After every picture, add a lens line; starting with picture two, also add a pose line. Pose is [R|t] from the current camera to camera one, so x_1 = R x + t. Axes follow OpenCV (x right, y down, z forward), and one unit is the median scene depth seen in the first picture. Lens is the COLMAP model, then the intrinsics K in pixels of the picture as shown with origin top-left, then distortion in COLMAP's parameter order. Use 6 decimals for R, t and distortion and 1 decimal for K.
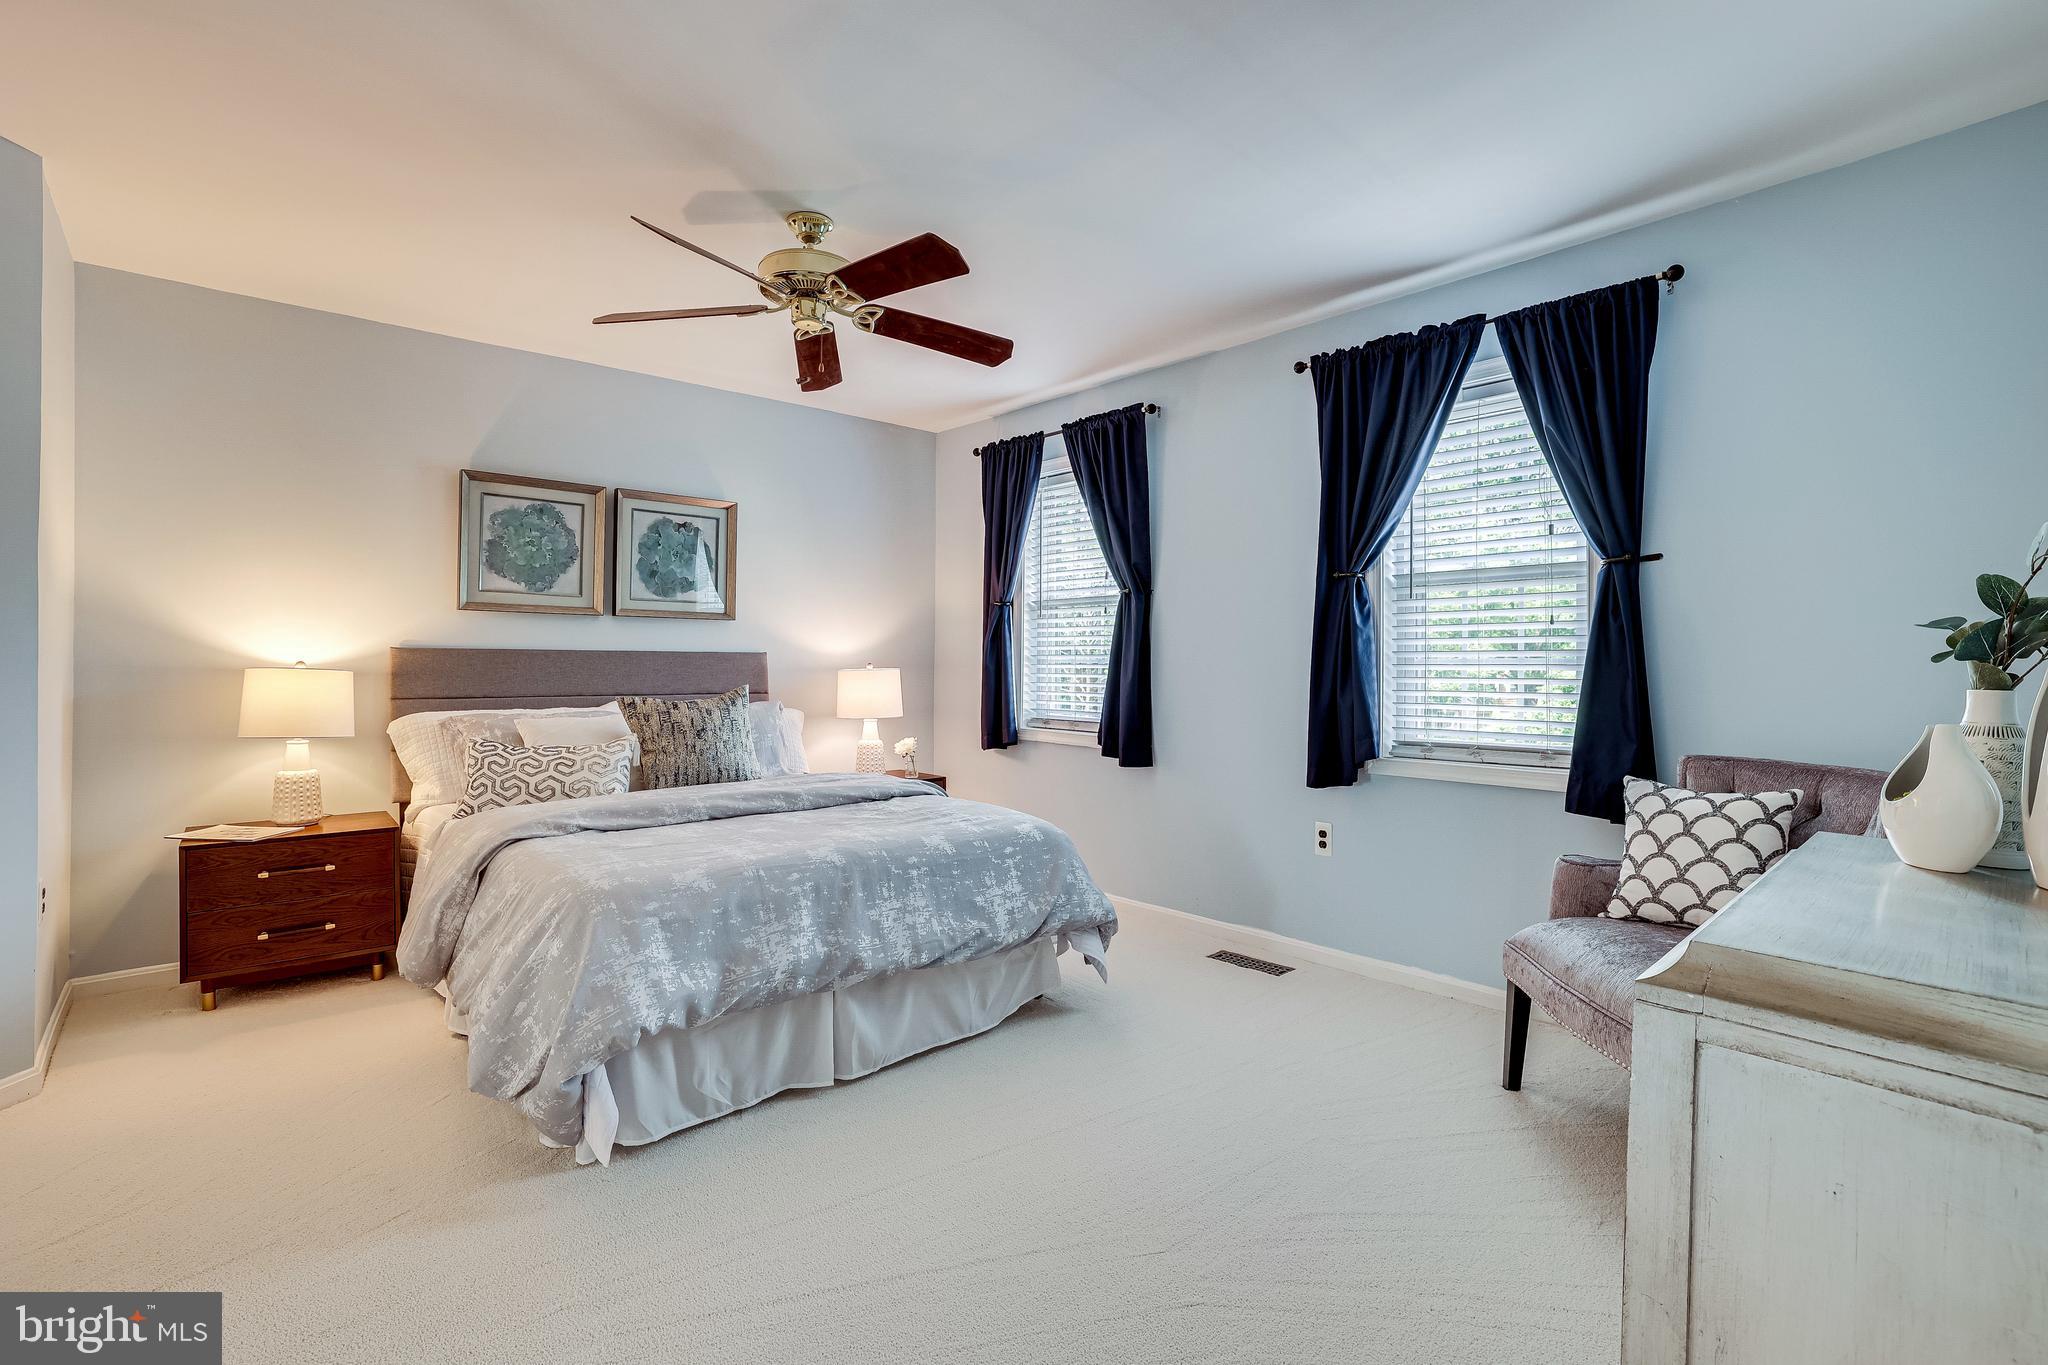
lens RADIAL K [[956.9, 0, 1020.3], [0, 956.9, 671.8], [0, 0, 1]] dist [-0.014686, 0.000053]
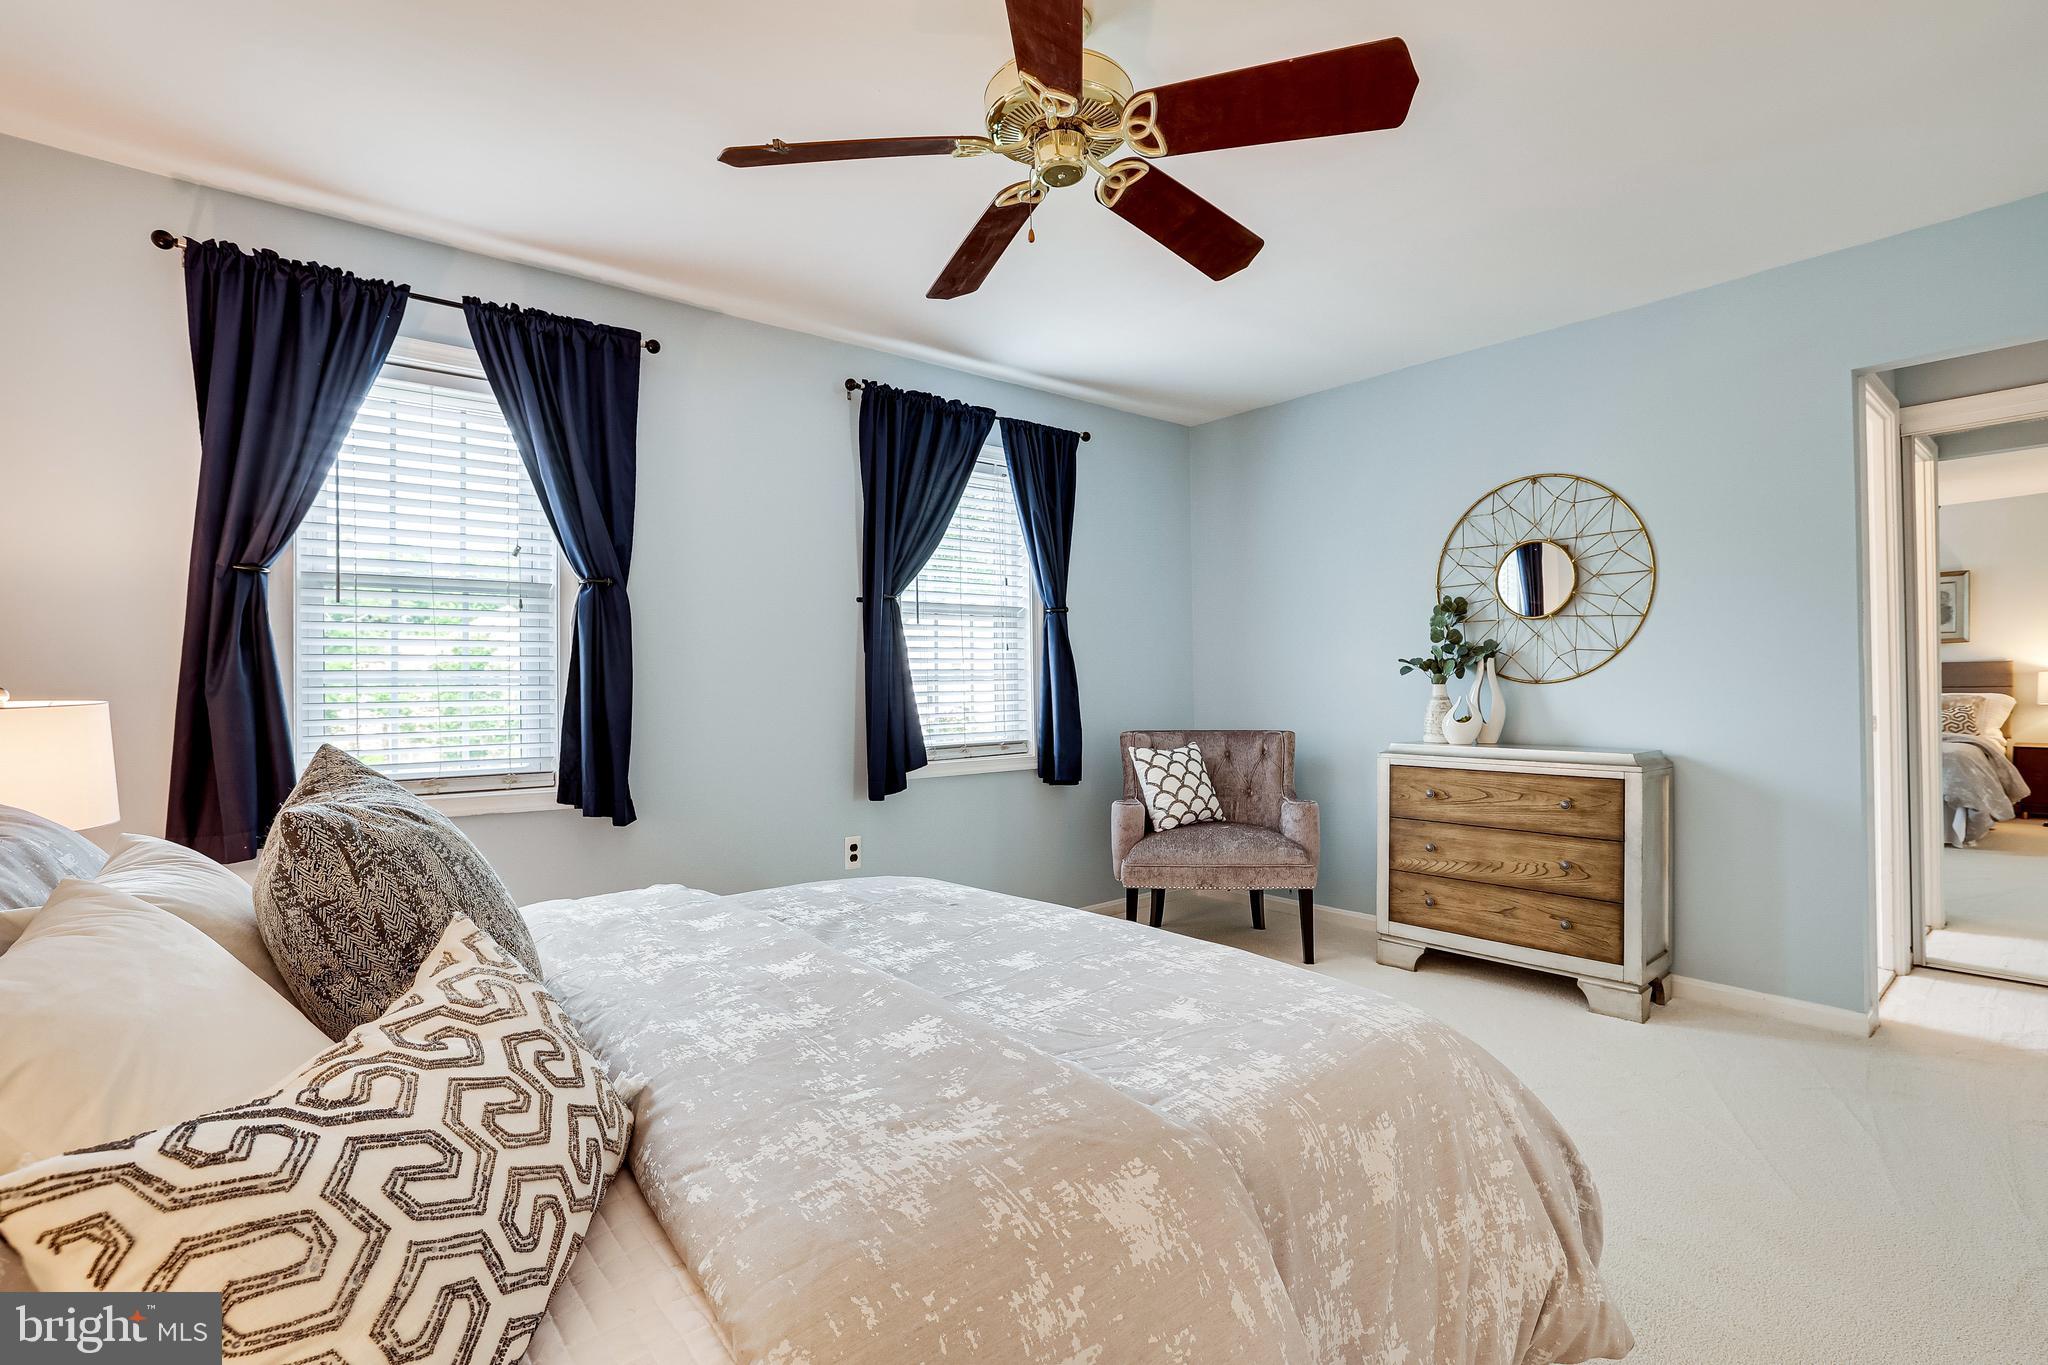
lens RADIAL K [[936.4, 0, 1021.7], [0, 936.4, 682.6], [0, 0, 1]] dist [-0.000931, 0.000182]
pose [[0.043966, -0.006116, 0.999014, -0.675928], [0.019612, 0.999794, 0.005258, -0.008111], [-0.998841, 0.019361, 0.044077, 0.776518]]
